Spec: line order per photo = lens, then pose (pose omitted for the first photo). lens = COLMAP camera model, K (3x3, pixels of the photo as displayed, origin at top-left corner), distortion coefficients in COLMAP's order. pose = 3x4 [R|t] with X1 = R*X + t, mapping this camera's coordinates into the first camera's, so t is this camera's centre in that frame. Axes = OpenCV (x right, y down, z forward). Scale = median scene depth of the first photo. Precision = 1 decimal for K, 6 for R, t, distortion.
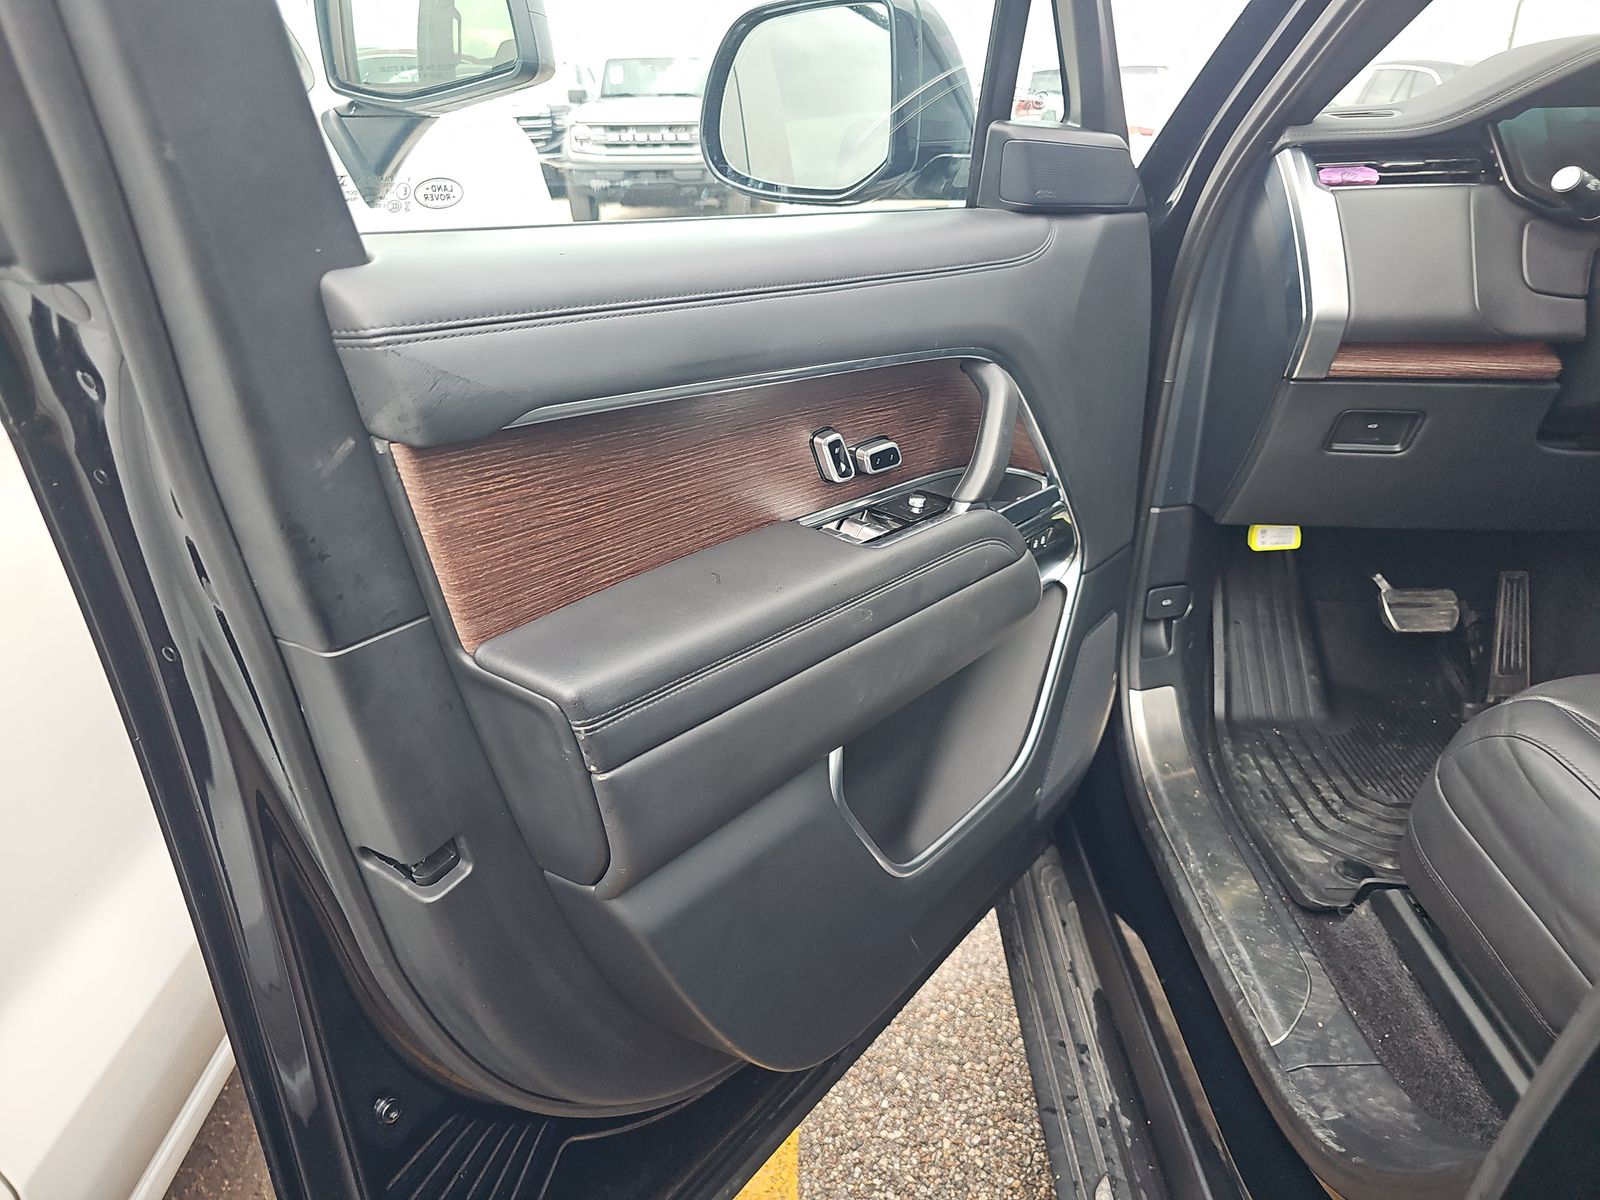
lens RADIAL K [[1084.3, 0, 795.1], [0, 1084.3, 592.9], [0, 0, 1]] dist [0.007416, -0.002051]
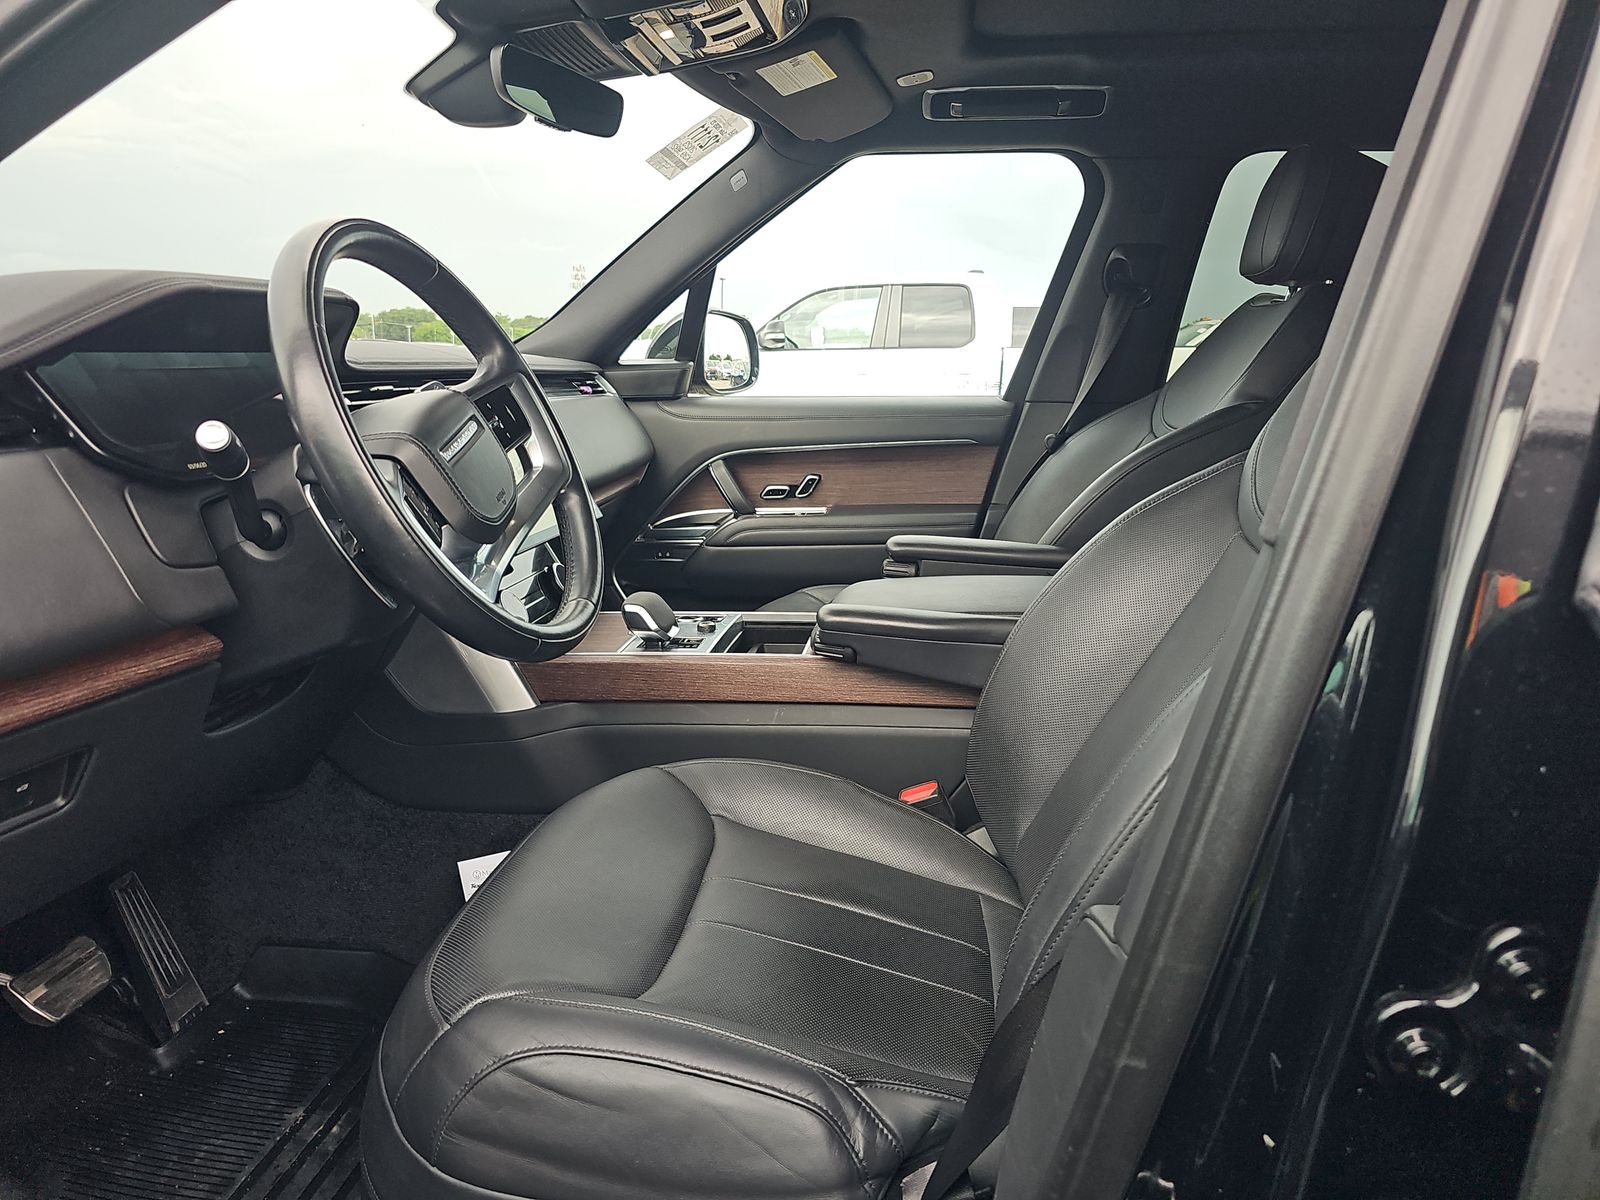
lens RADIAL K [[1084.3, 0, 795.1], [0, 1084.3, 592.9], [0, 0, 1]] dist [0.007416, -0.002051]
pose [[0.127238, -0.196122, 0.972289, -0.043125], [0.378929, 0.915514, 0.135082, -0.178273], [-0.916637, 0.351241, 0.190804, 0.396781]]
